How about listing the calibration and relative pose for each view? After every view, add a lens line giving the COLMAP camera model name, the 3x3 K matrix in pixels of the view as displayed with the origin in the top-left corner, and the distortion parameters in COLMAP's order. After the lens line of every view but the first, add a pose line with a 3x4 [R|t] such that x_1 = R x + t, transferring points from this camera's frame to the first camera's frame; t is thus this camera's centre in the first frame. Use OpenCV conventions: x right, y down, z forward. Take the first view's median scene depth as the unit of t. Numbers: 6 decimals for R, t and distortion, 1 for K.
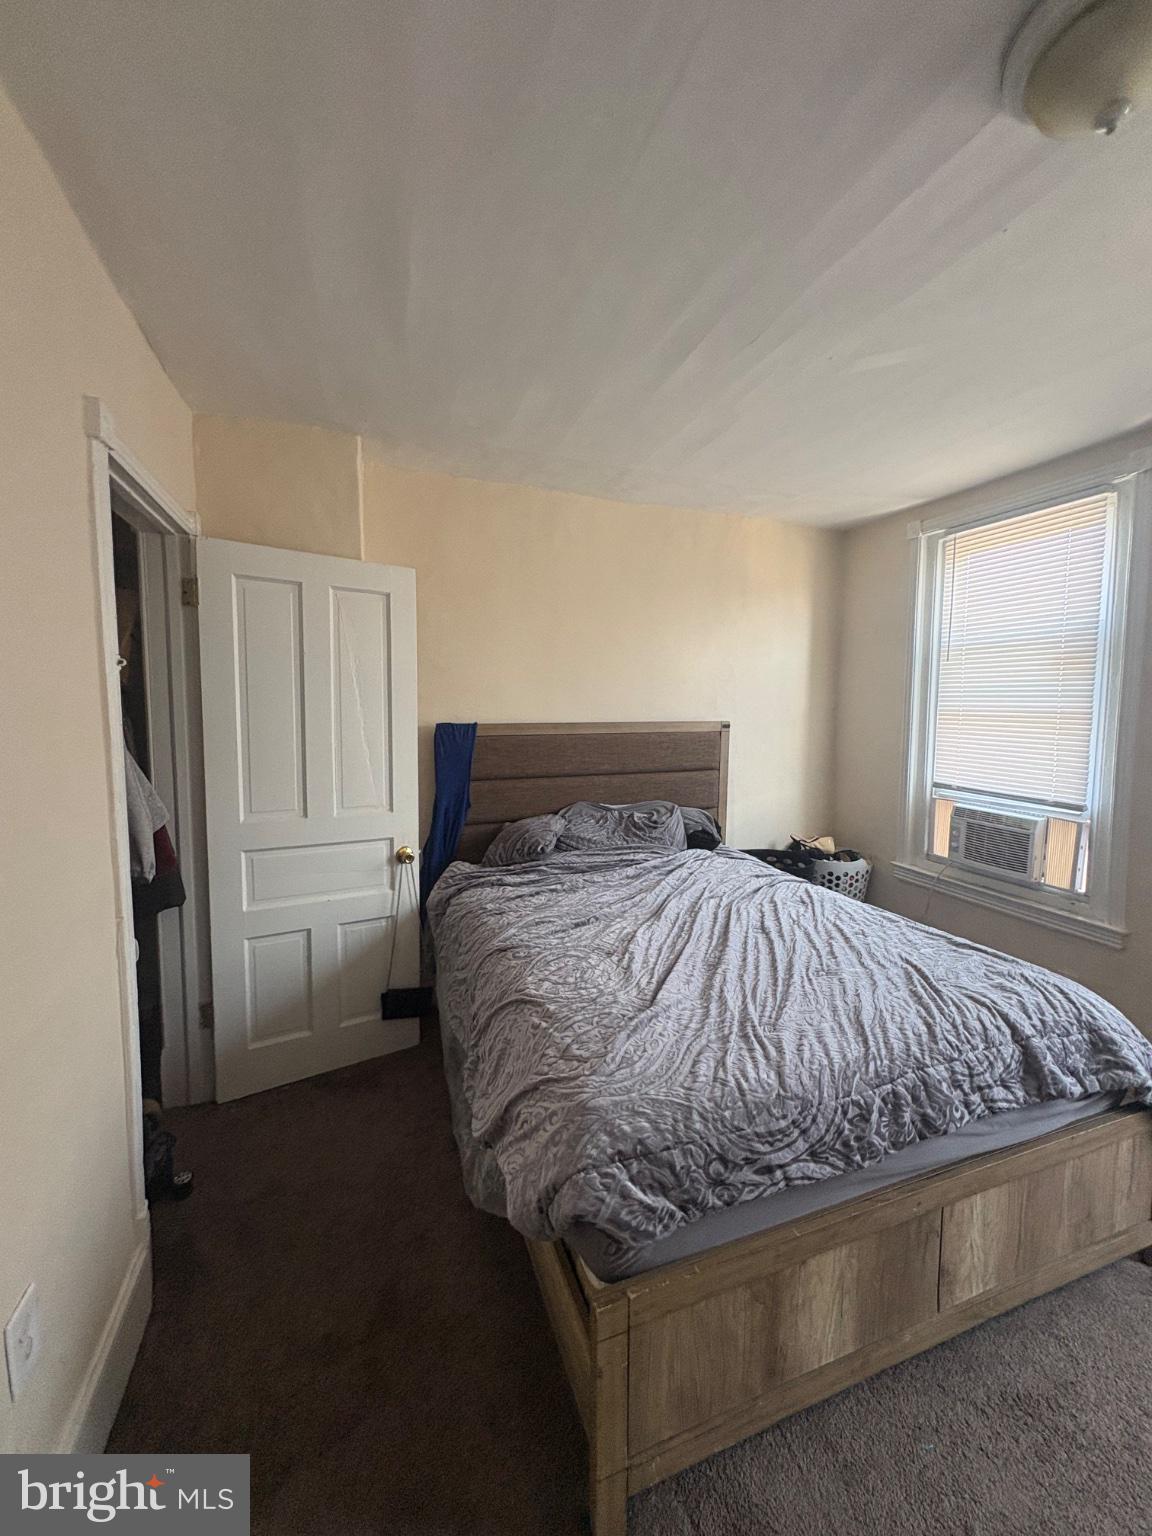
lens RADIAL K [[612.2, 0, 578.4], [0, 612.2, 766.3], [0, 0, 1]] dist [0.000732, -0.000229]
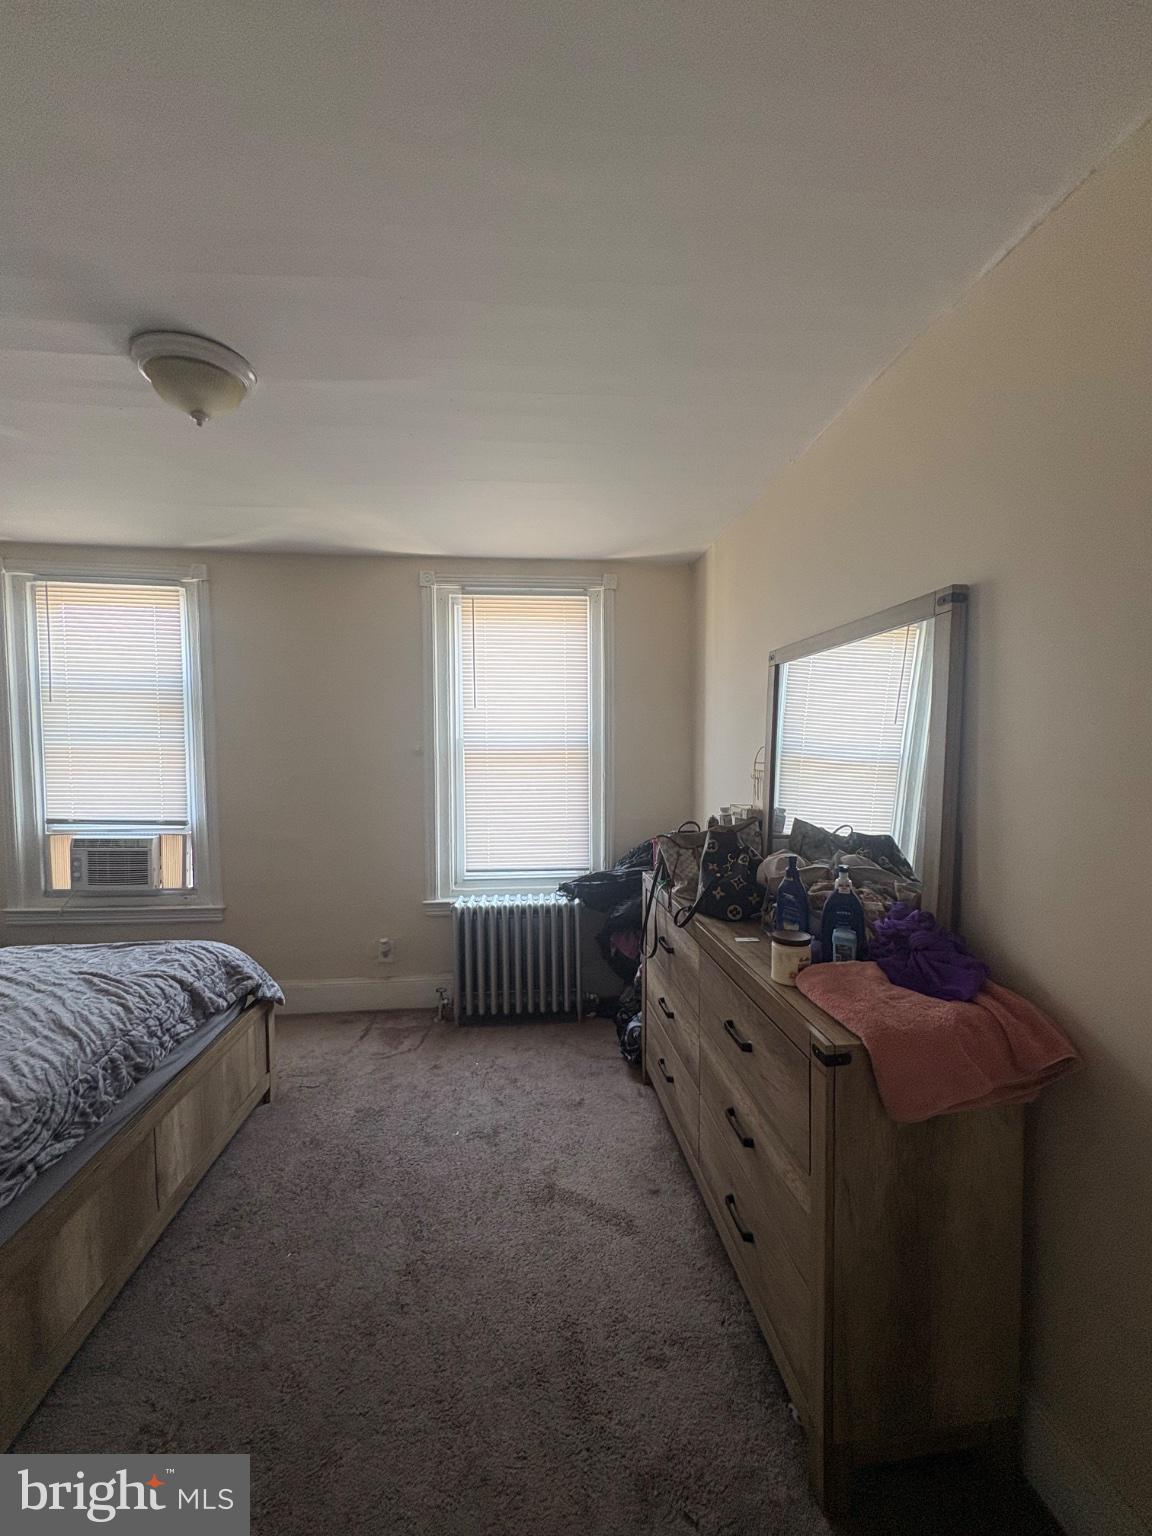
lens RADIAL K [[612.2, 0, 578.4], [0, 612.2, 766.3], [0, 0, 1]] dist [0.000732, -0.000229]
pose [[0.255592, -0.044333, 0.965768, -0.384820], [0.090139, 0.995689, 0.021851, -0.008316], [-0.962573, 0.081469, 0.258486, -0.270198]]
